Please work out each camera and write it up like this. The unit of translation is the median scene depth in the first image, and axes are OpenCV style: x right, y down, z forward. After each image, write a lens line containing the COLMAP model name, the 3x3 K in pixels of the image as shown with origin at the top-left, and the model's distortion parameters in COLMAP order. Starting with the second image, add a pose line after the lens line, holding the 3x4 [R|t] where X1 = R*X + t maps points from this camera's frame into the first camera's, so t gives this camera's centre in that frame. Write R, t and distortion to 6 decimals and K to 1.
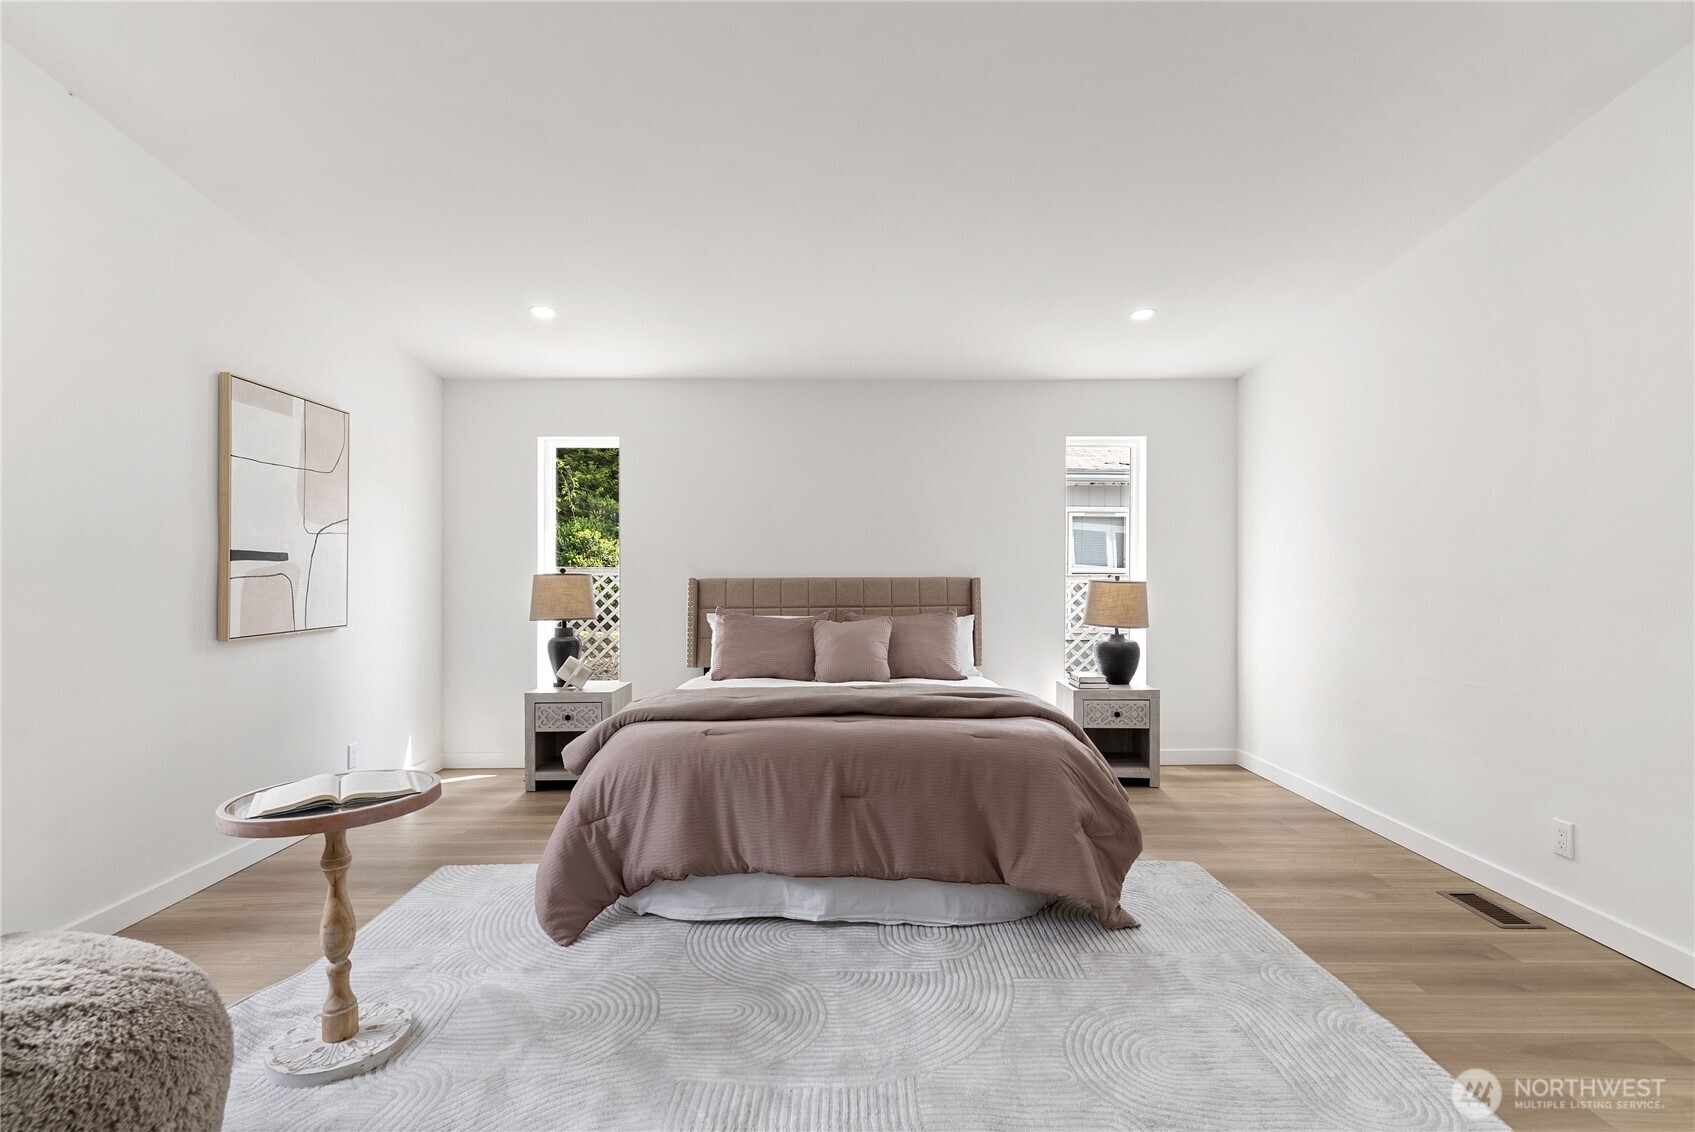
lens RADIAL K [[812.0, 0, 847.6], [0, 812.0, 570.6], [0, 0, 1]] dist [0.003683, -0.000165]
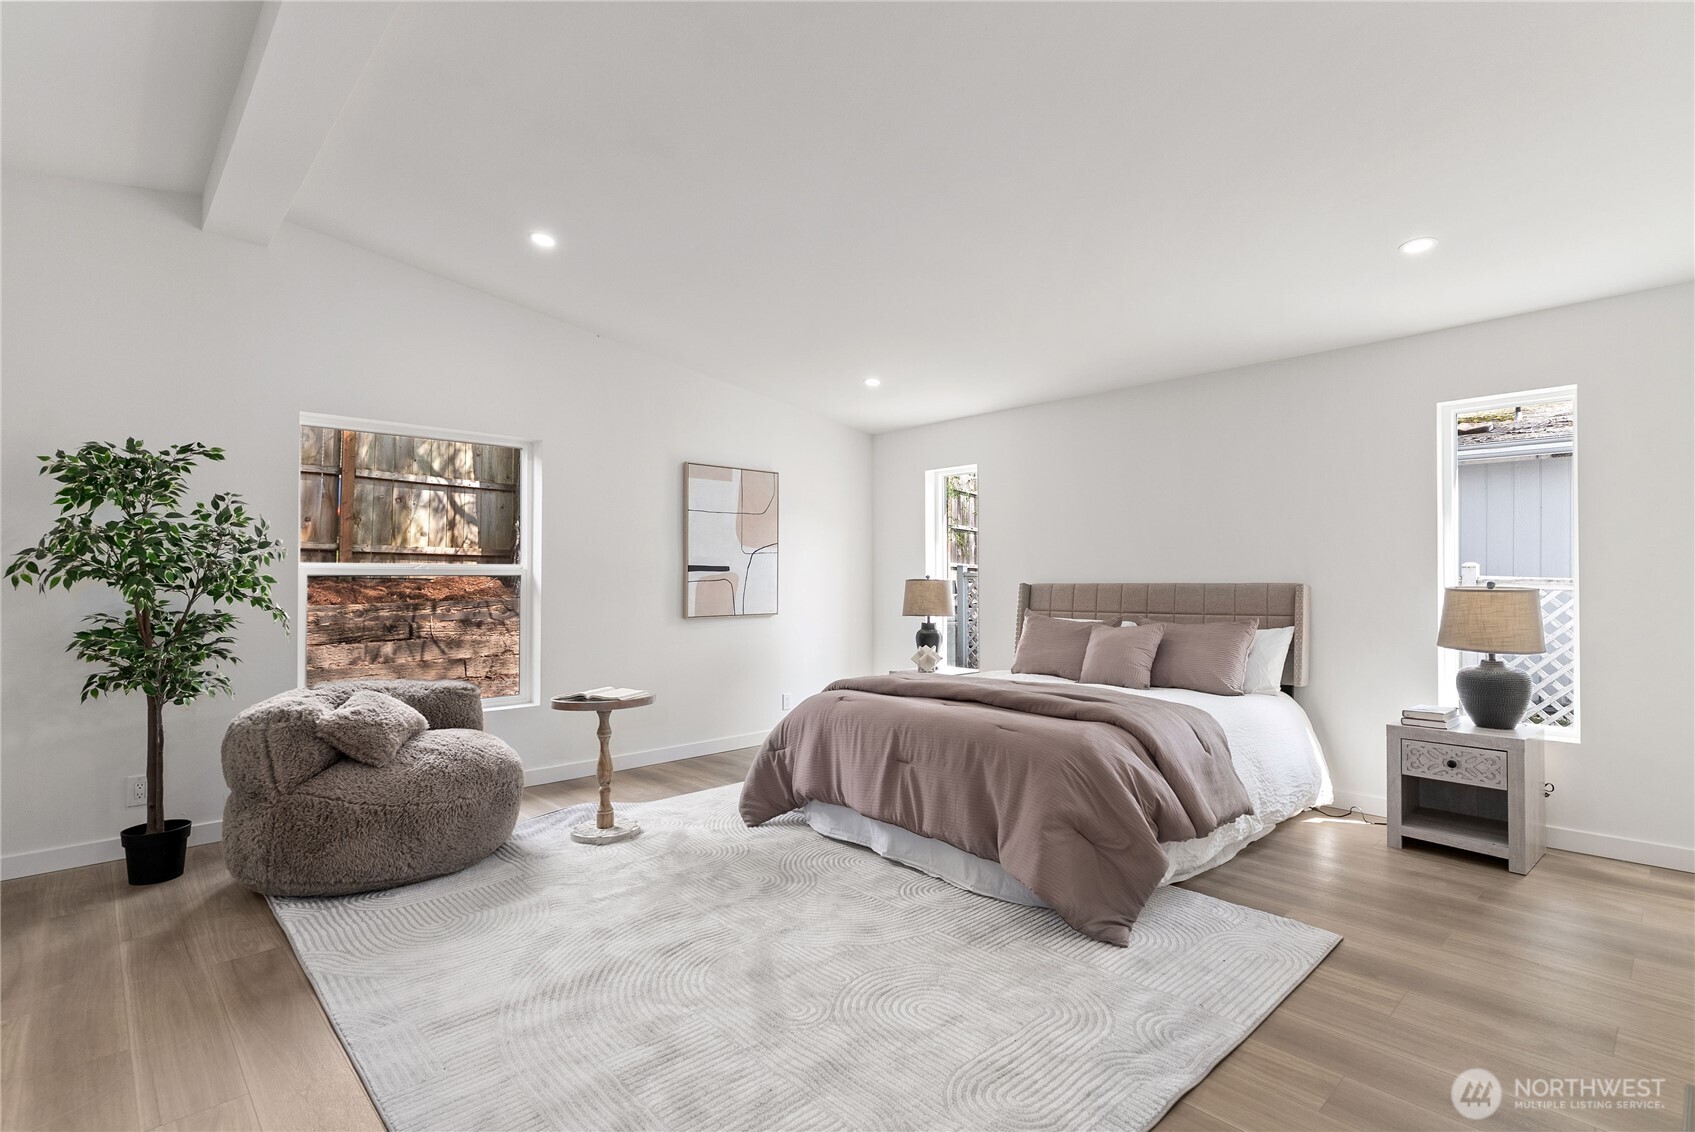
lens RADIAL K [[812.0, 0, 844.2], [0, 812.0, 569.7], [0, 0, 1]] dist [0.003683, -0.000165]
pose [[0.676693, -0.009012, -0.736210, 0.734721], [0.002483, 0.999947, -0.009958, 0.001435], [0.736261, 0.004910, 0.676680, 0.091787]]
